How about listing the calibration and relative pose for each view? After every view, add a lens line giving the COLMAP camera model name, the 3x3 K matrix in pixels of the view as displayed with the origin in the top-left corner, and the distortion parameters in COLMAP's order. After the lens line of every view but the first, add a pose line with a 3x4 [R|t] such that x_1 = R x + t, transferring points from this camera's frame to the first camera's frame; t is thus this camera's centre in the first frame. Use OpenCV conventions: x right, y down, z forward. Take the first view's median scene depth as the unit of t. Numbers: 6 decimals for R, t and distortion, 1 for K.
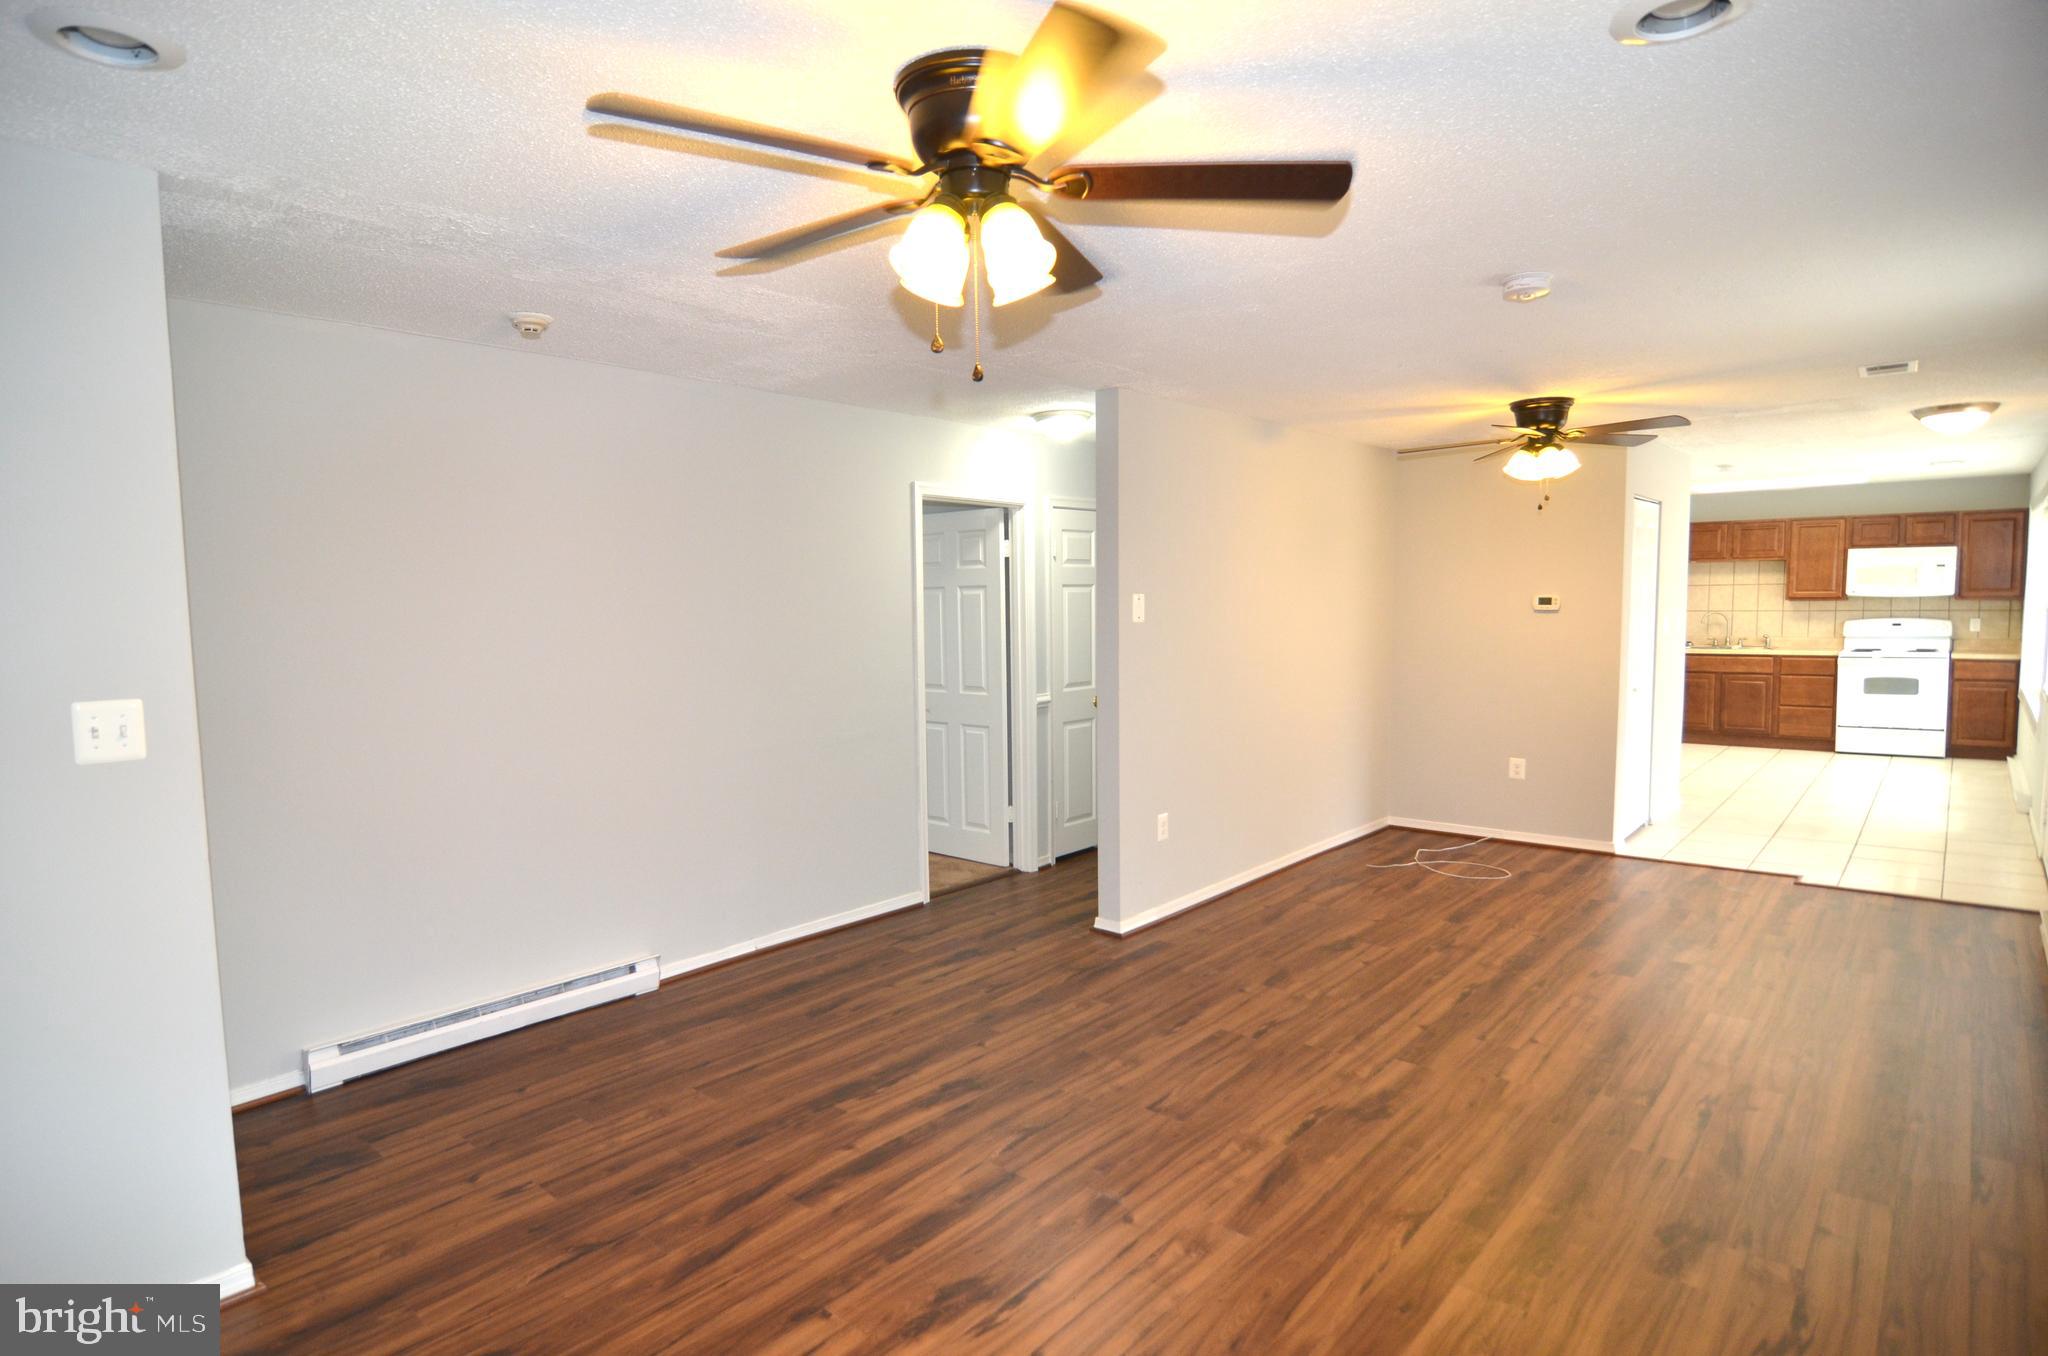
lens RADIAL K [[1103.2, 0, 1017.0], [0, 1103.2, 688.8], [0, 0, 1]] dist [-0.011221, -0.003298]
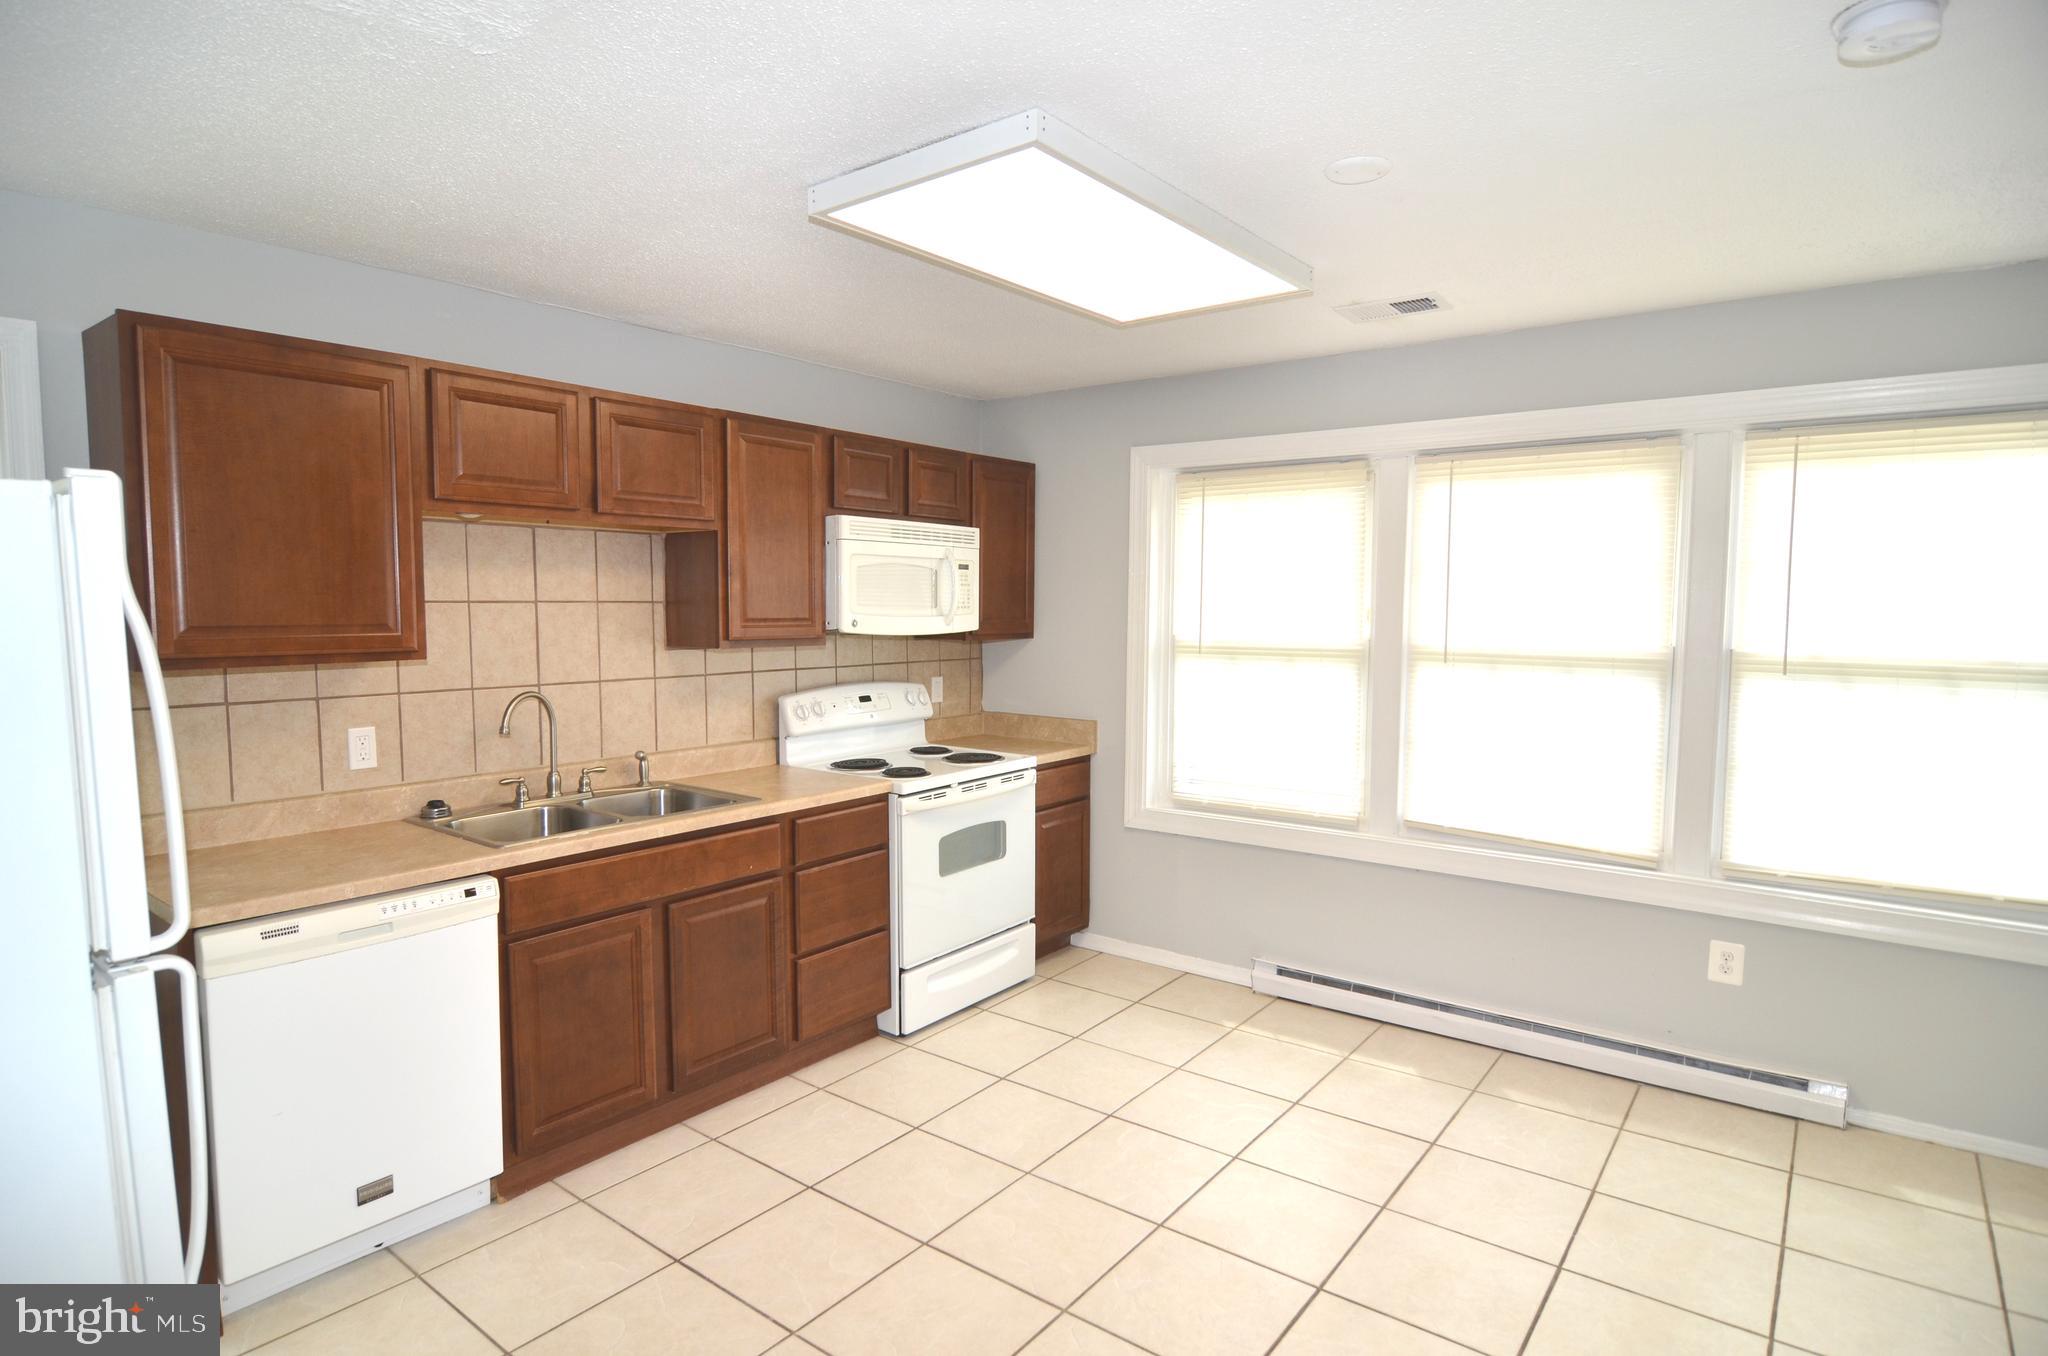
lens RADIAL K [[1103.2, 0, 1018.8], [0, 1103.2, 687.7], [0, 0, 1]] dist [-0.011221, -0.003298]
pose [[-0.062961, -0.058937, 0.996274, 0.391000], [0.084402, 0.994364, 0.064158, -0.093182], [-0.994441, 0.088127, -0.057632, 1.042434]]
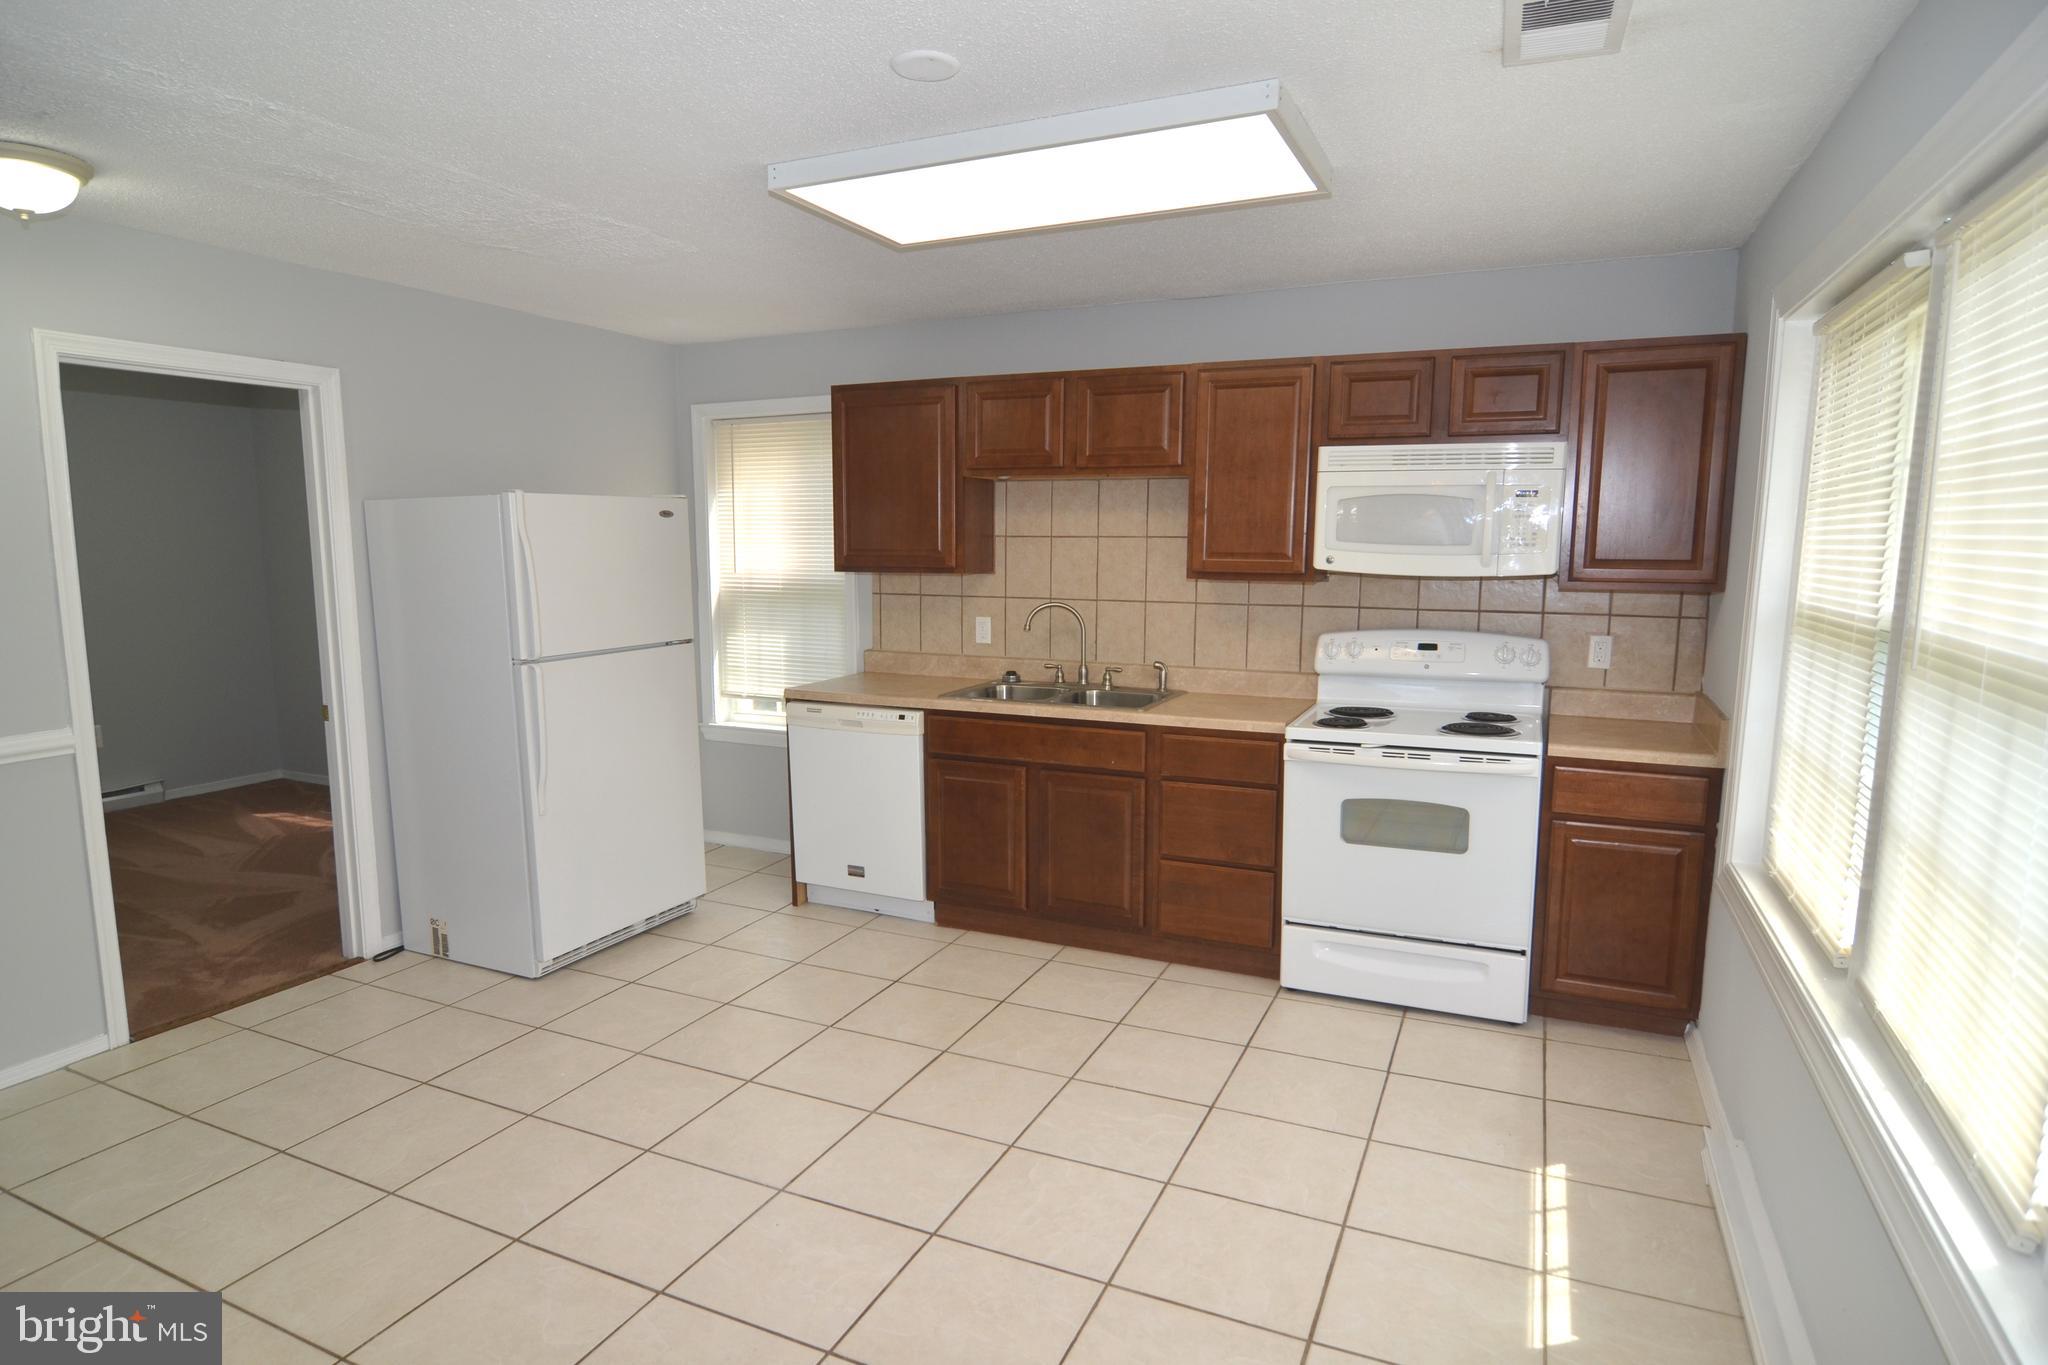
lens RADIAL K [[1142.8, 0, 1019.4], [0, 1142.8, 691.8], [0, 0, 1]] dist [0.001611, 0.000401]
pose [[0.960192, -0.014420, 0.278967, 0.594212], [0.001576, 0.998930, 0.046210, -0.066784], [-0.279335, -0.043931, 0.959188, 0.700440]]
